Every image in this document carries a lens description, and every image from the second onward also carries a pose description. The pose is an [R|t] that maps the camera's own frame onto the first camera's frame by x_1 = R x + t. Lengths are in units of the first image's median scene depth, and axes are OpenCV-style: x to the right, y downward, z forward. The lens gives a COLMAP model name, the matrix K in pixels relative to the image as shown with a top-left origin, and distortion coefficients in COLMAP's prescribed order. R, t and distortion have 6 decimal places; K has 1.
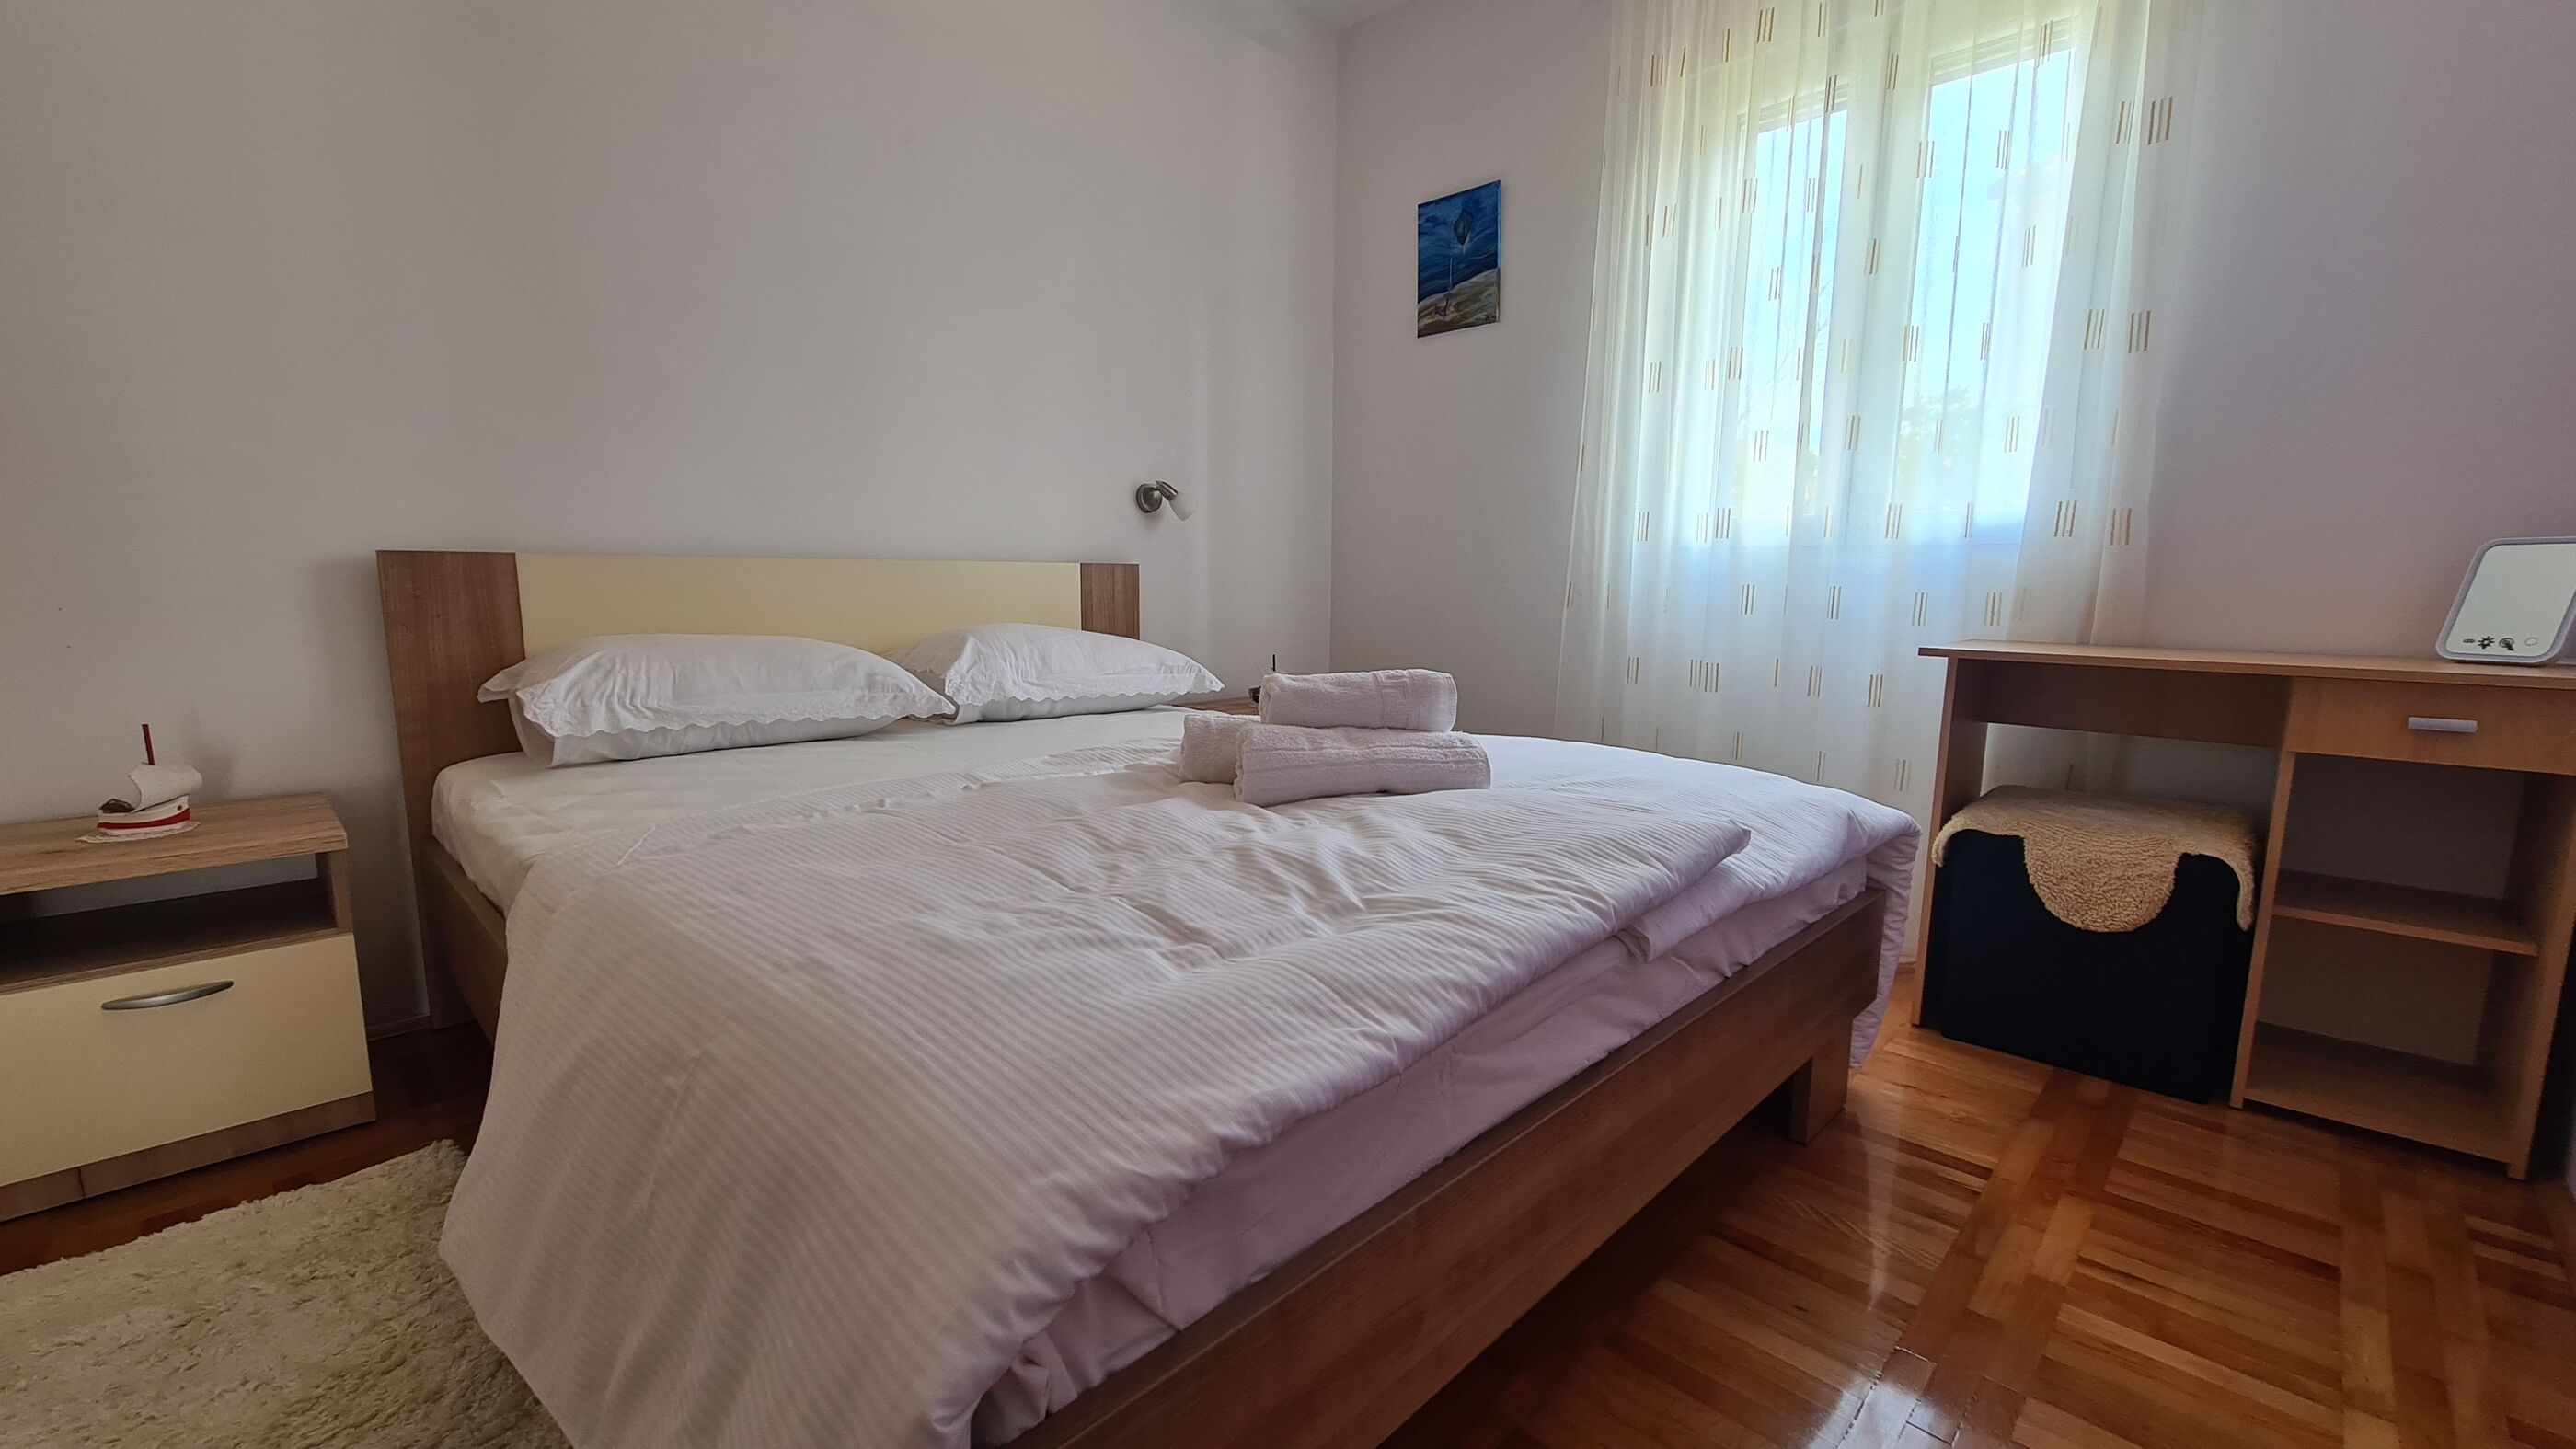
lens RADIAL K [[1051.3, 0, 1295.1], [0, 1051.3, 733.5], [0, 0, 1]] dist [0.000381, -0.000144]
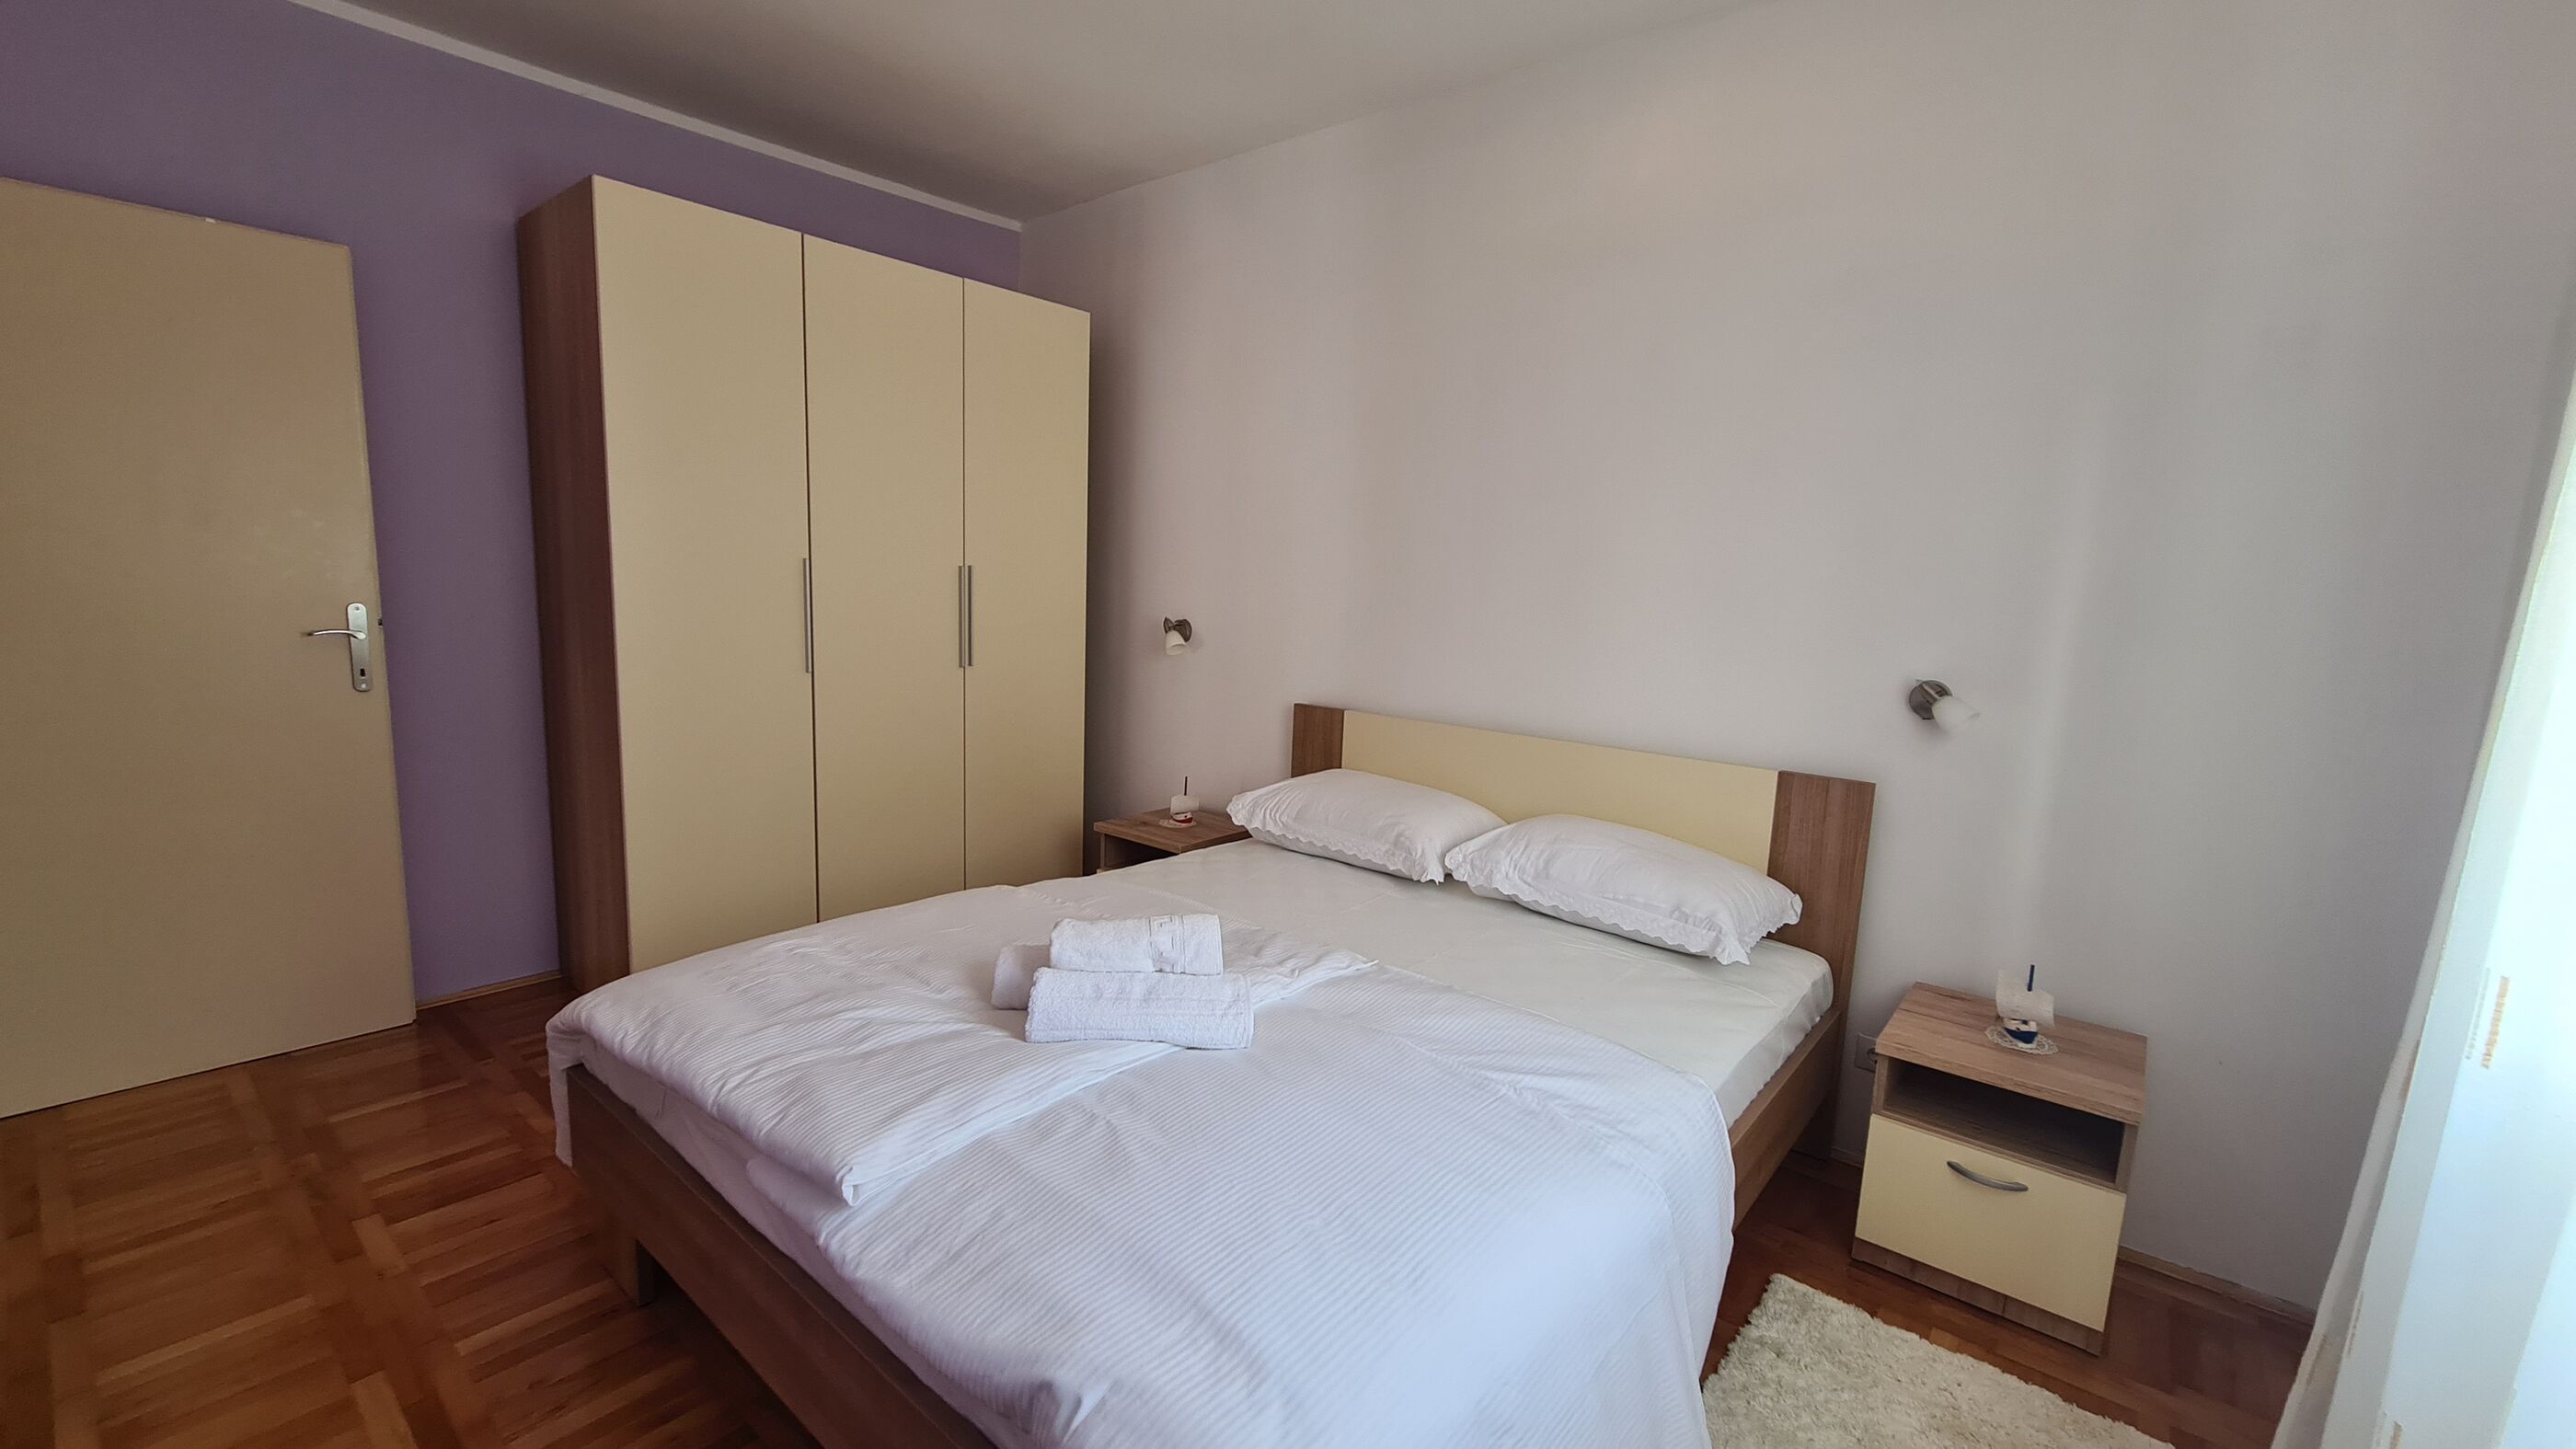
lens RADIAL K [[1051.3, 0, 1295.1], [0, 1051.3, 733.5], [0, 0, 1]] dist [0.000381, -0.000144]
pose [[0.090398, 0.143613, -0.985497, 0.899146], [-0.187940, 0.974228, 0.124731, -0.342524], [0.978012, 0.173938, 0.115059, 0.790841]]
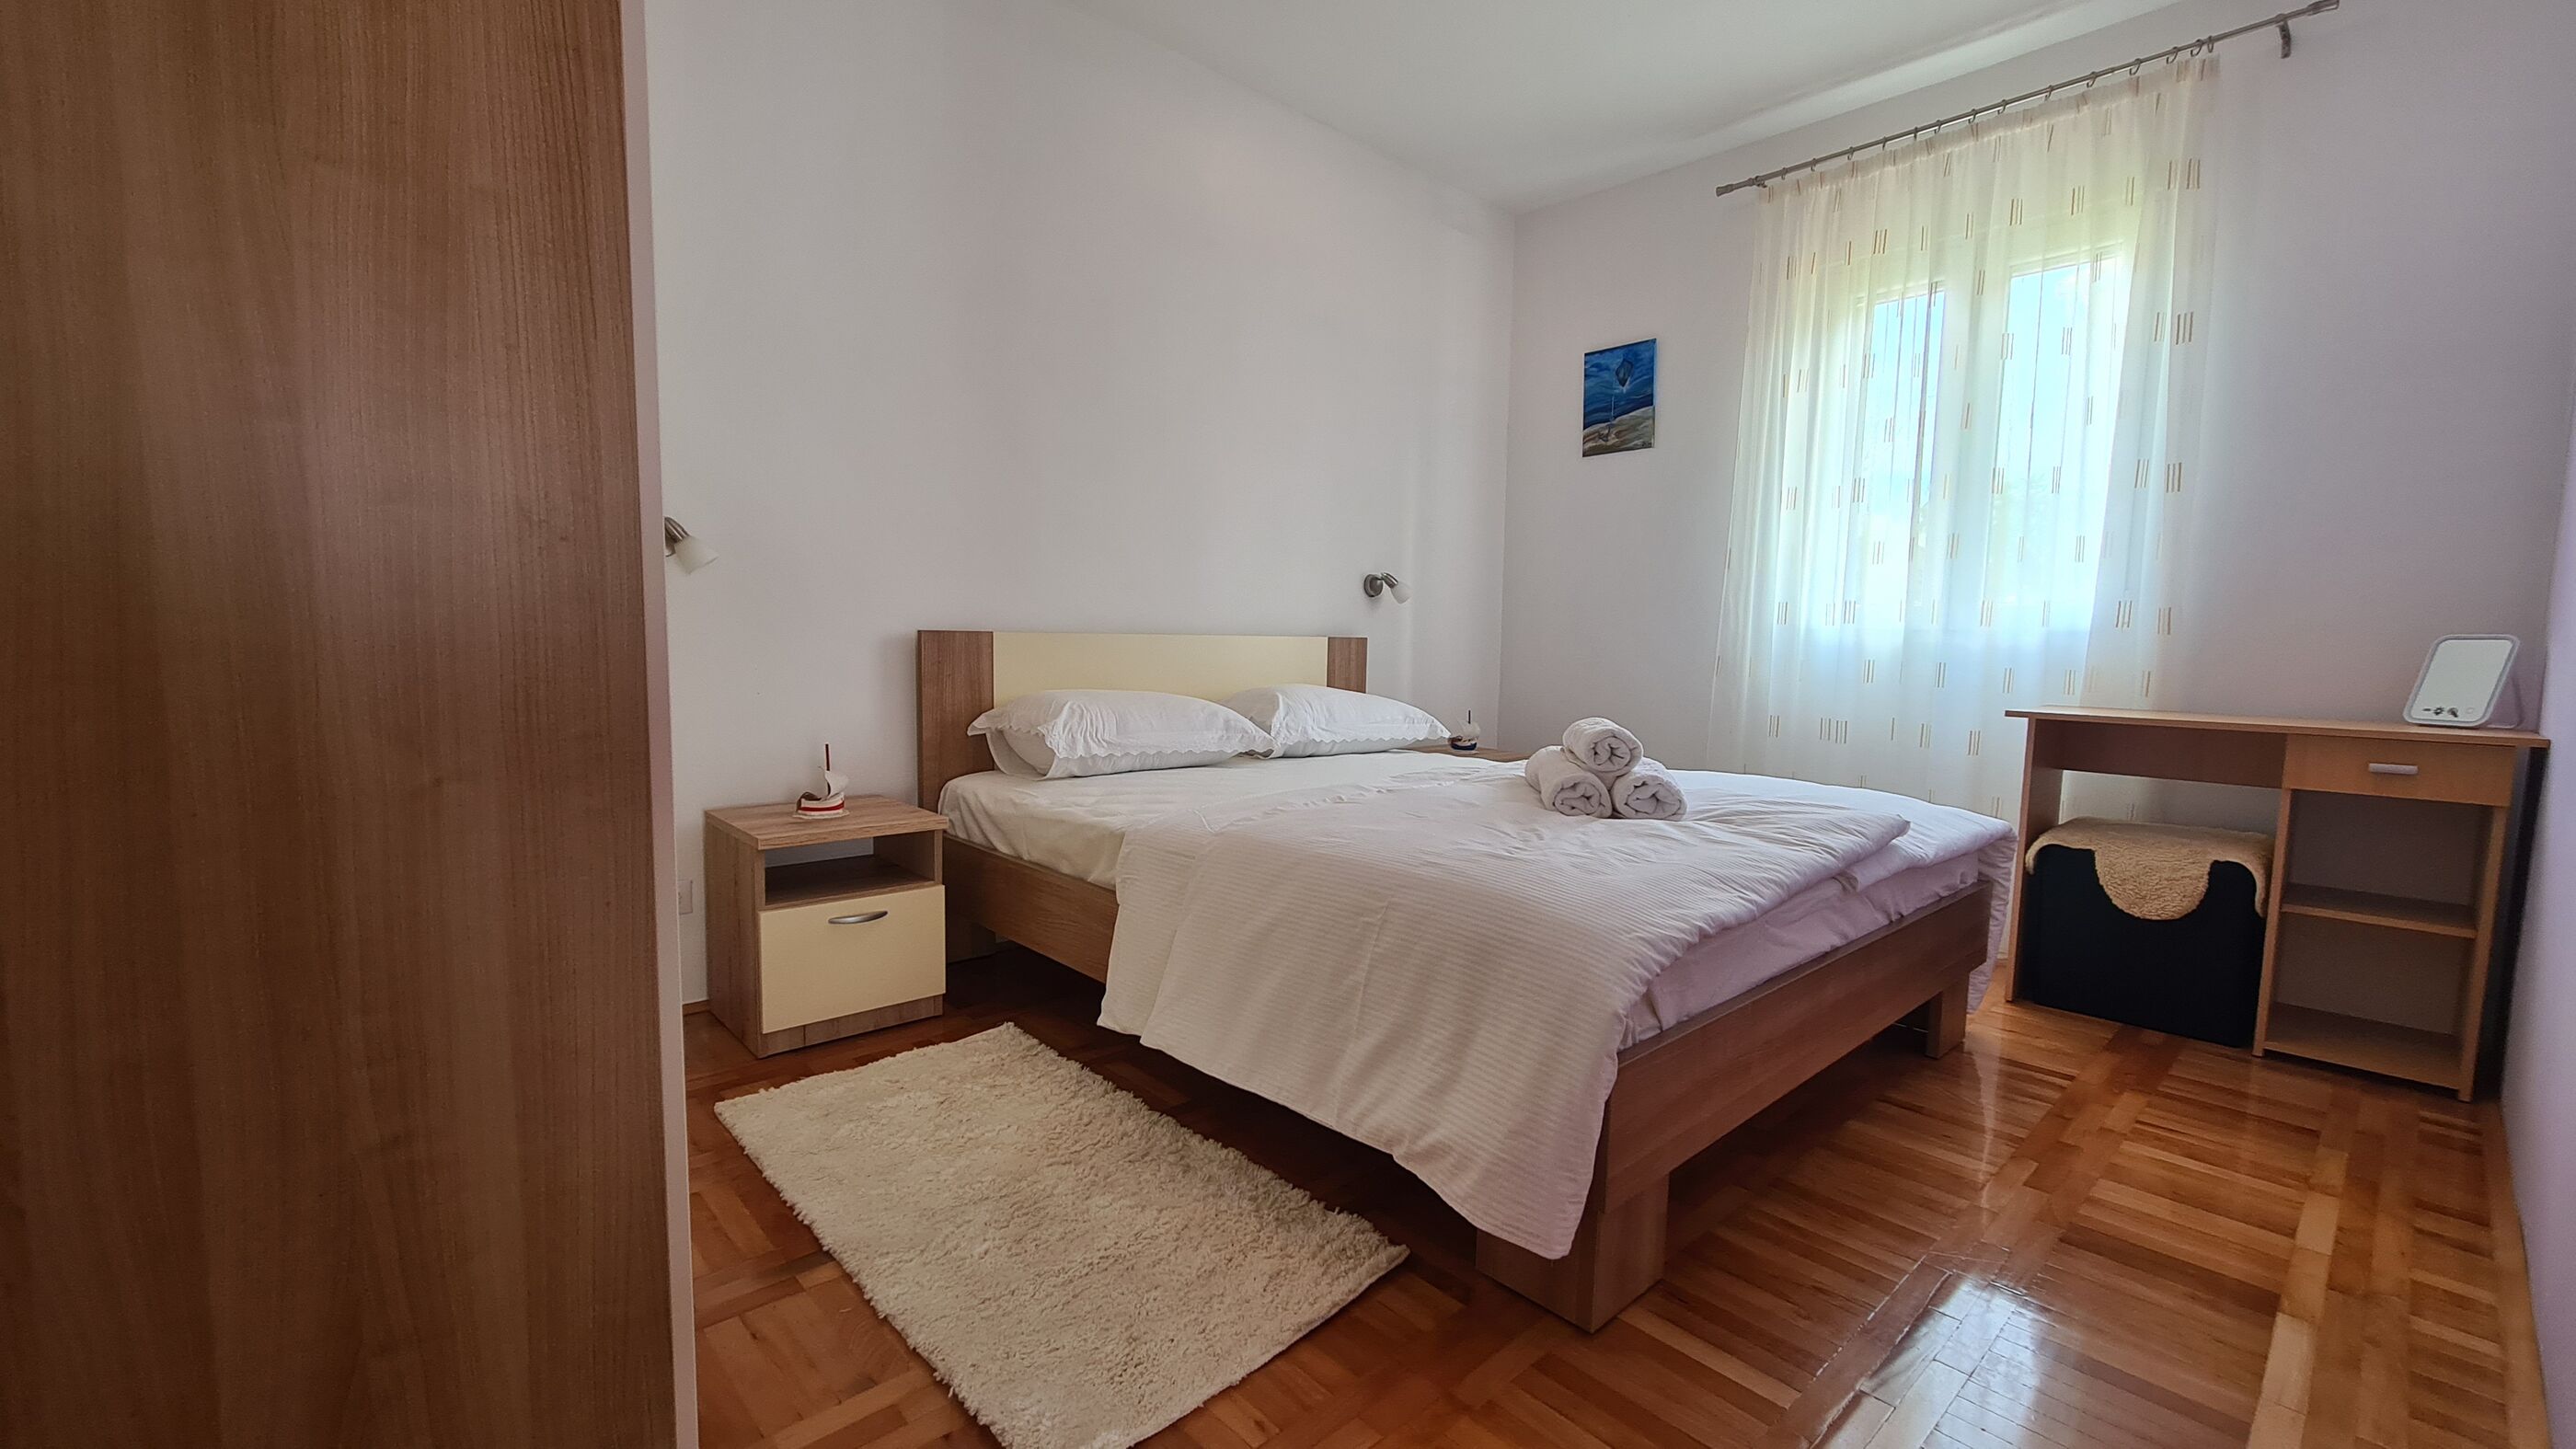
lens RADIAL K [[1051.3, 0, 1295.1], [0, 1051.3, 733.5], [0, 0, 1]] dist [0.000381, -0.000144]
pose [[0.998540, 0.013851, -0.052209, -0.268775], [-0.016741, 0.998328, -0.055332, 0.040627], [0.051355, 0.056125, 0.997102, -0.414723]]
